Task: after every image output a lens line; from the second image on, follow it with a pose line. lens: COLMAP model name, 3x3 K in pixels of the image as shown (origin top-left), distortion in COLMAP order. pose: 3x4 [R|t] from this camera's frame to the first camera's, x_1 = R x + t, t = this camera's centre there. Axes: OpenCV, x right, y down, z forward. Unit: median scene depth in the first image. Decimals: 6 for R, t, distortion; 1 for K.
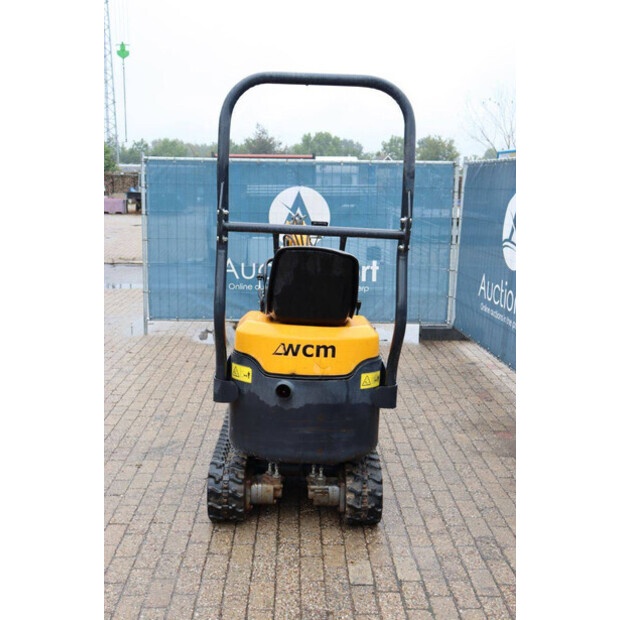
lens RADIAL K [[727.0, 0, 310.0], [0, 727.0, 310.0], [0, 0, 1]] dist [-0.006881, 0.018655]
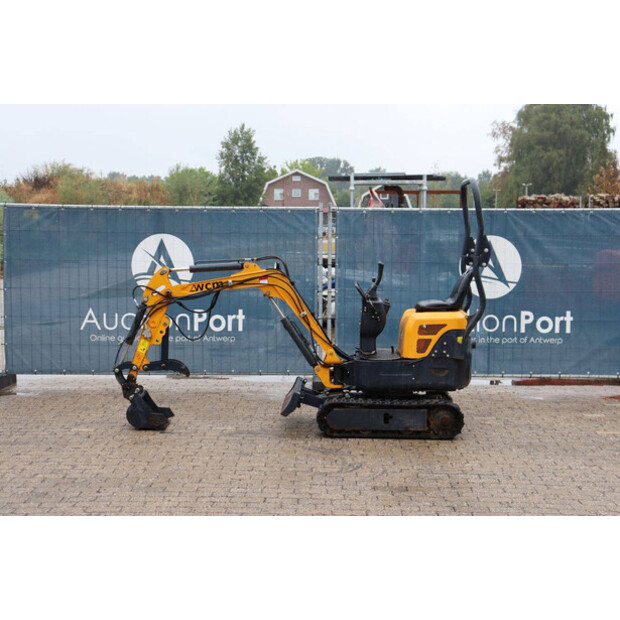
lens RADIAL K [[875.5, 0, 310.0], [0, 875.5, 310.0], [0, 0, 1]] dist [0.046020, 0.063467]
pose [[0.041231, -0.106898, 0.993415, -2.108909], [0.162859, 0.981683, 0.098876, -0.245811], [-0.985788, 0.157709, 0.057885, 1.169780]]
